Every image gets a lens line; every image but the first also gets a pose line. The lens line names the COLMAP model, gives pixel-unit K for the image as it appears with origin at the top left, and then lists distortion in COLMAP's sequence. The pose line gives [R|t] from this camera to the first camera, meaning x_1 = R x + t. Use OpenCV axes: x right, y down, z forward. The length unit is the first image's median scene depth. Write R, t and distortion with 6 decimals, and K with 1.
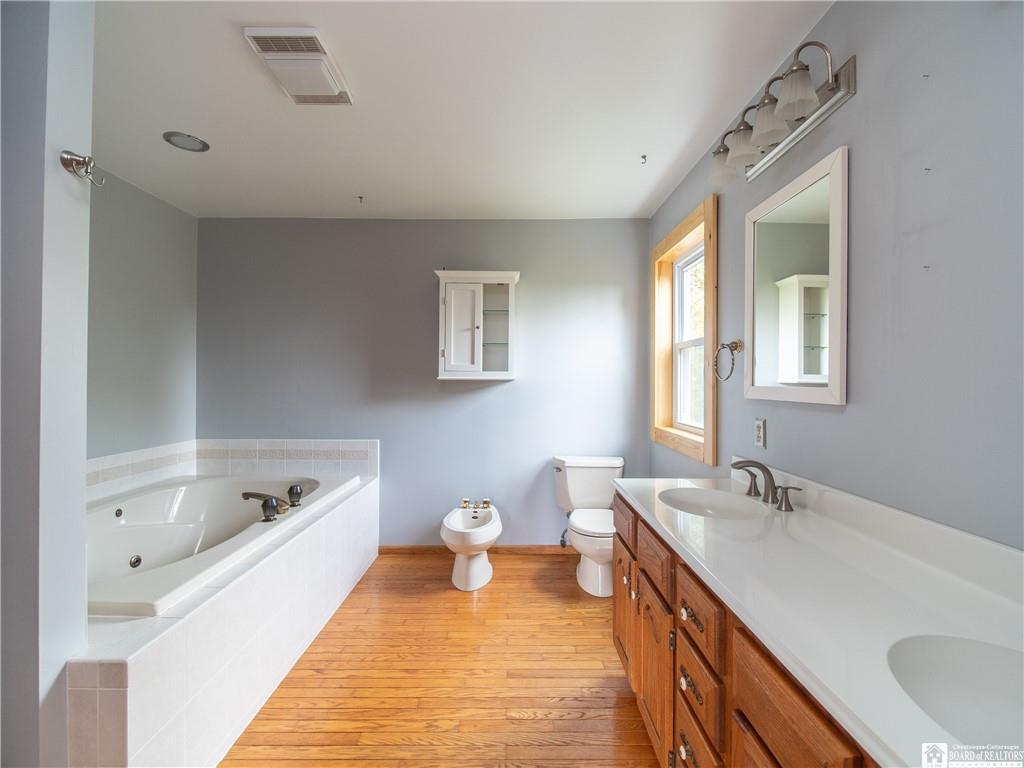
lens RADIAL K [[458.0, 0, 511.8], [0, 458.0, 381.4], [0, 0, 1]] dist [-0.004171, -0.000915]
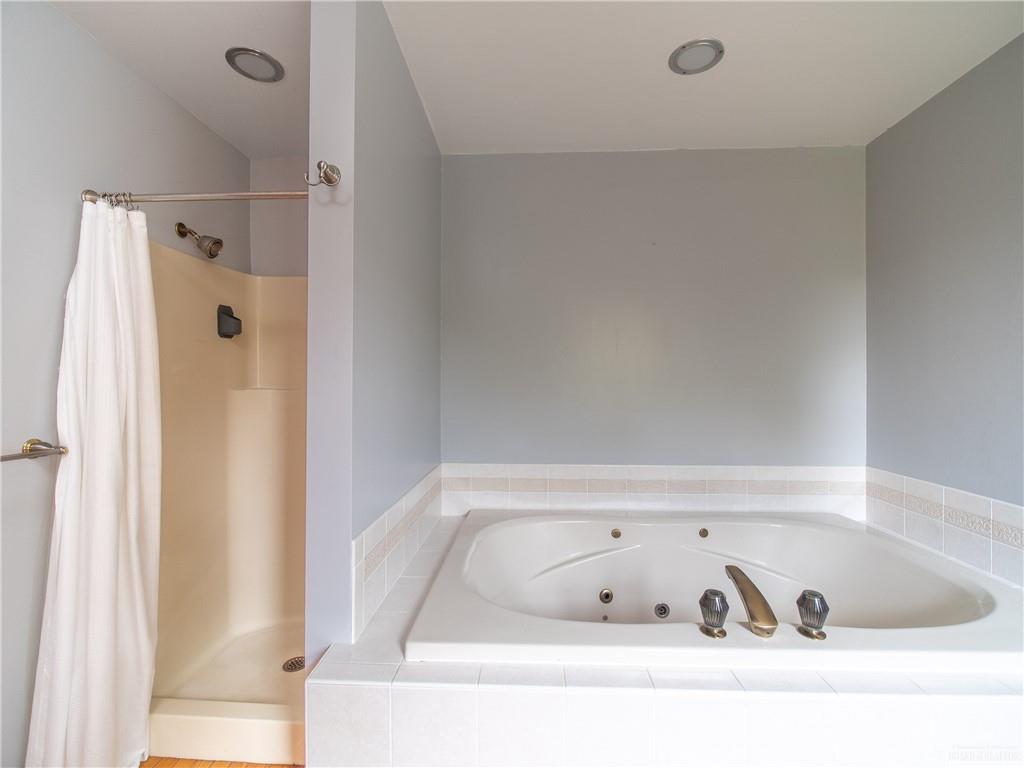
lens RADIAL K [[458.0, 0, 511.8], [0, 458.0, 381.4], [0, 0, 1]] dist [-0.004171, -0.000915]
pose [[-0.047003, -0.007084, -0.998870, 0.025778], [0.000842, 0.999974, -0.007132, 0.003052], [0.998894, -0.001176, -0.046995, 0.531158]]
